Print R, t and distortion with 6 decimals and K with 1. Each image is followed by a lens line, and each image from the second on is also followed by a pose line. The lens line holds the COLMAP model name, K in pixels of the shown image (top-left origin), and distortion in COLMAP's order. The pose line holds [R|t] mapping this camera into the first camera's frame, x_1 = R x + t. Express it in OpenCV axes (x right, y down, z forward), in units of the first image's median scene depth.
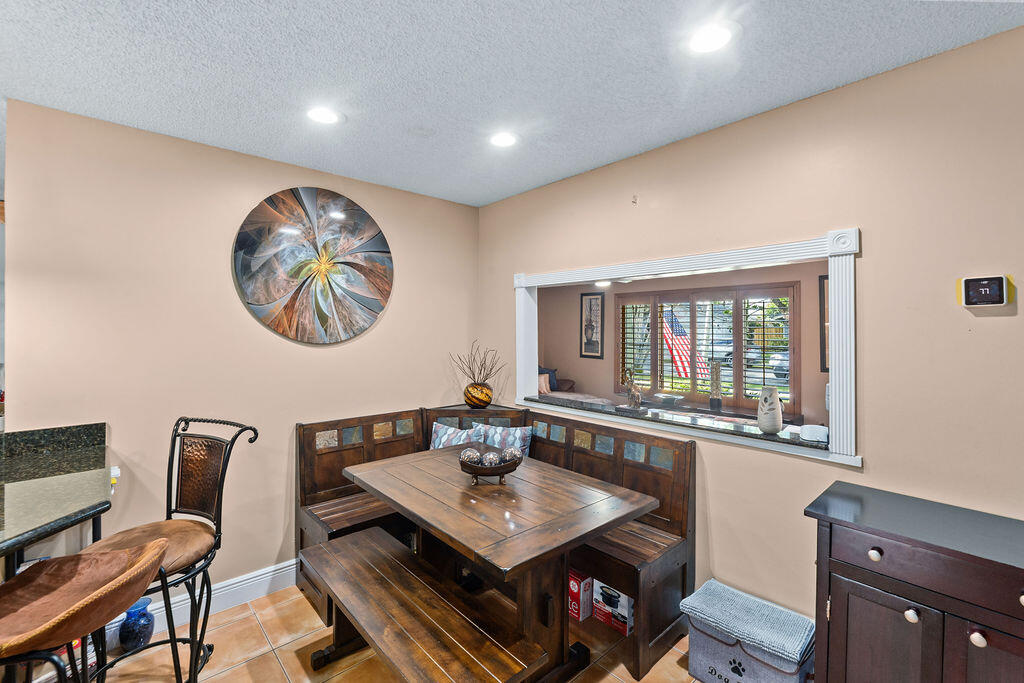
lens RADIAL K [[435.7, 0, 514.6], [0, 435.7, 326.4], [0, 0, 1]] dist [-0.004383, 0.000135]
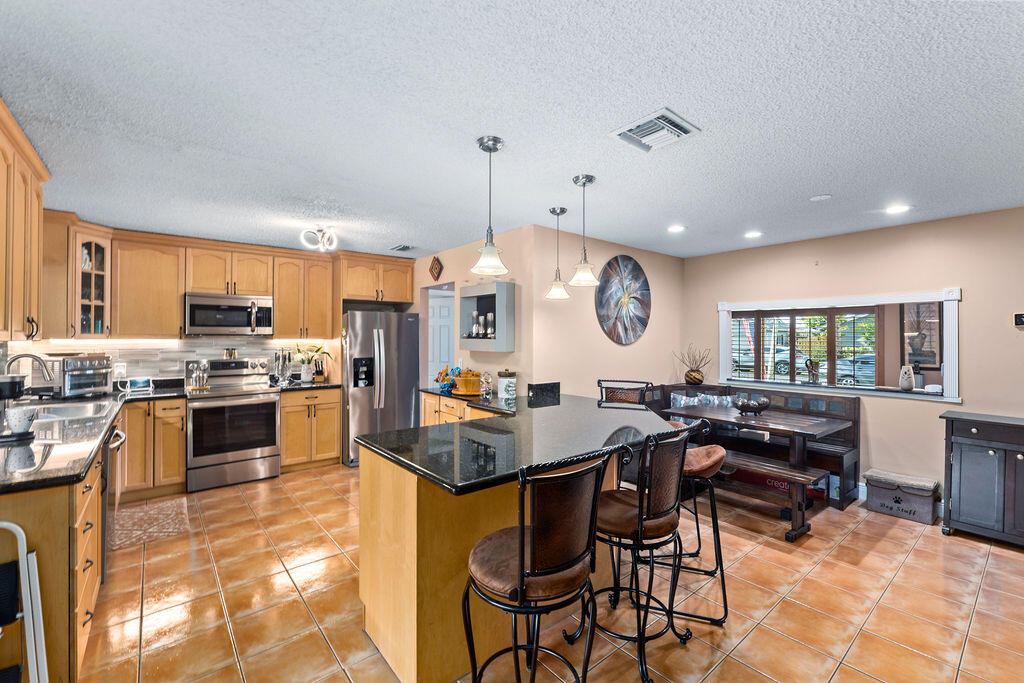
lens RADIAL K [[435.7, 0, 512.4], [0, 435.7, 336.4], [0, 0, 1]] dist [-0.004383, 0.000135]
pose [[0.998369, 0.004120, -0.056941, -0.816310], [-0.004144, 0.999991, -0.000304, 0.011570], [0.056939, 0.000540, 0.998378, -0.791034]]
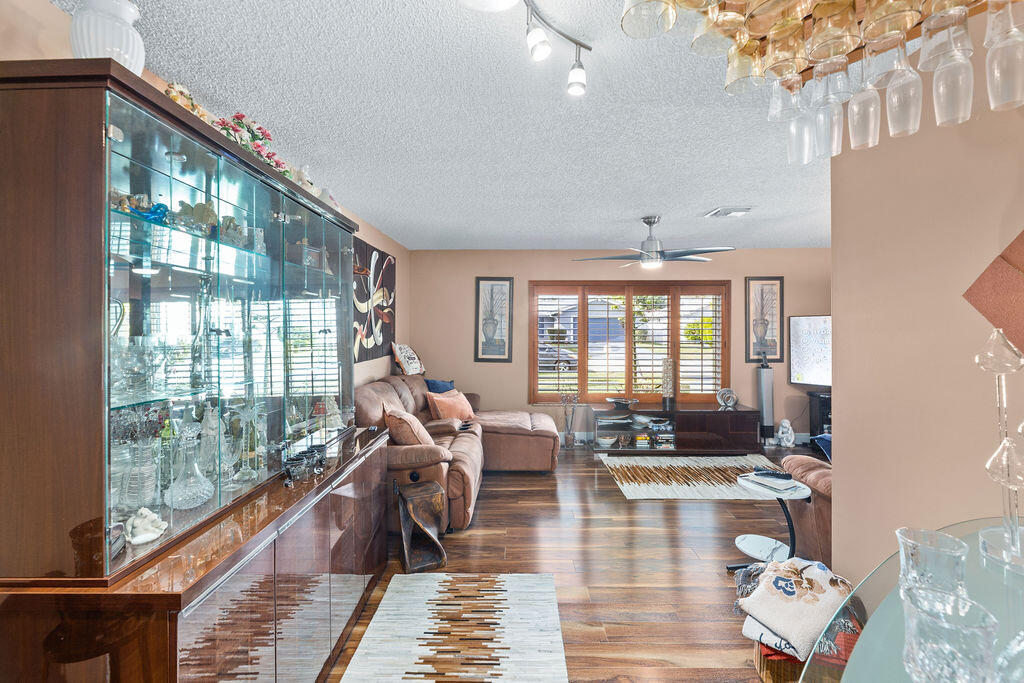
lens RADIAL K [[435.7, 0, 497.1], [0, 435.7, 326.8], [0, 0, 1]] dist [-0.004383, 0.000135]
pose [[0.702865, -0.010608, 0.711244, -1.098381], [0.000027, 0.999889, 0.014887, -0.002878], [-0.711323, -0.010444, 0.702788, 1.338866]]
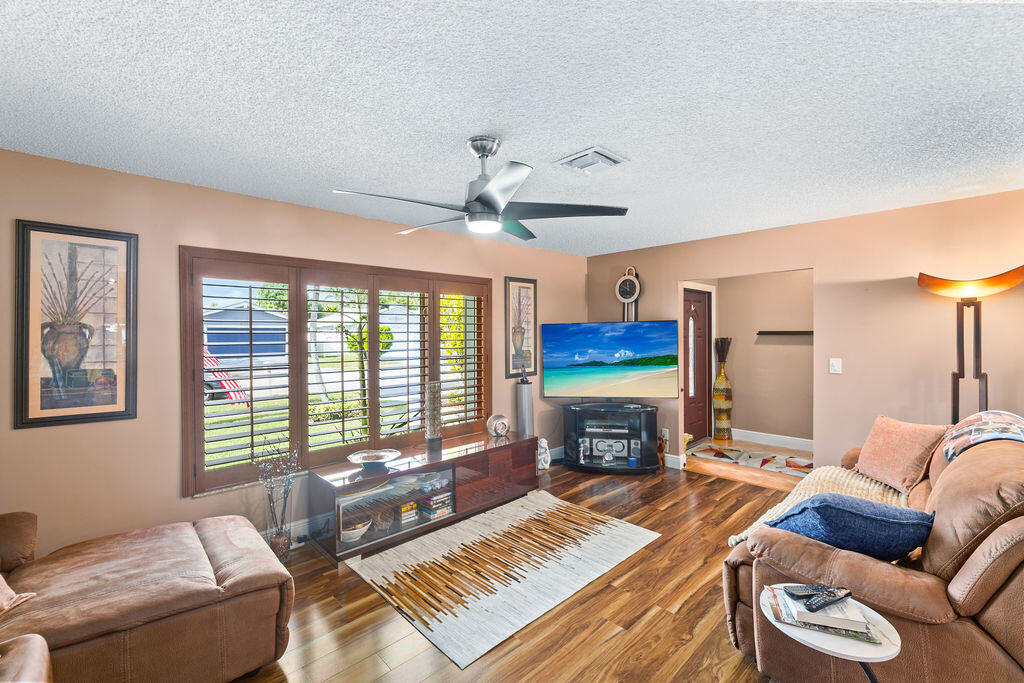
lens RADIAL K [[435.7, 0, 516.4], [0, 435.7, 339.1], [0, 0, 1]] dist [-0.004383, 0.000135]
pose [[-0.021090, -0.019364, 0.999590, -0.490087], [0.001072, 0.999811, 0.019391, 0.006871], [-0.999777, 0.001480, -0.021065, 1.989160]]
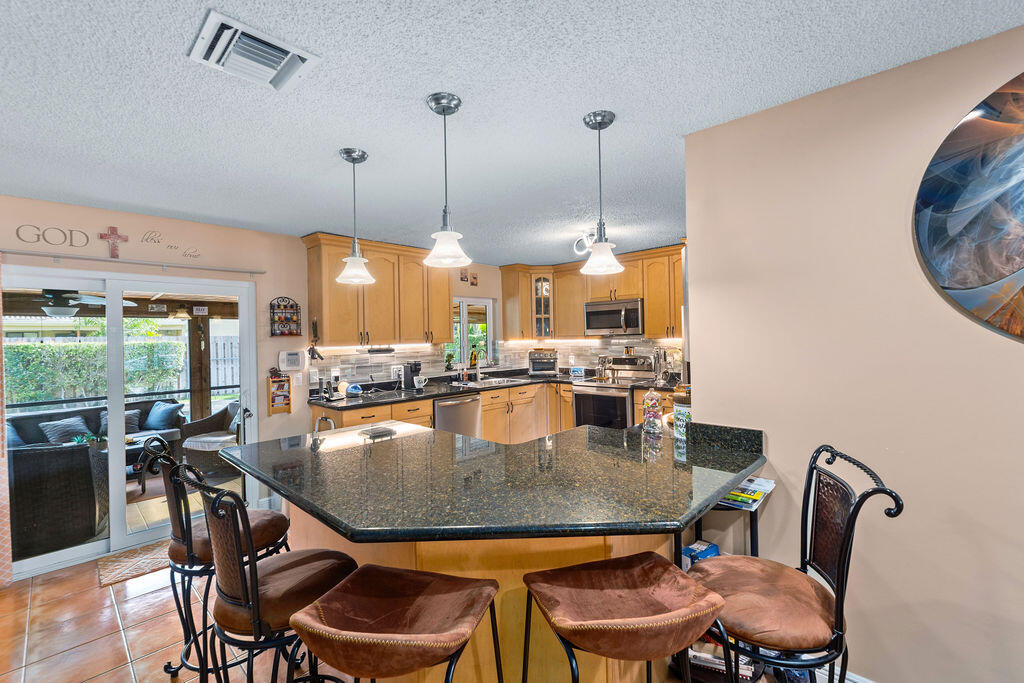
lens RADIAL K [[435.7, 0, 512.8], [0, 435.7, 335.0], [0, 0, 1]] dist [-0.004383, 0.000135]
pose [[0.063481, -0.003244, -0.997978, -0.023214], [0.024717, 0.999693, -0.001677, 0.000615], [0.997677, -0.024560, 0.063542, 0.321538]]
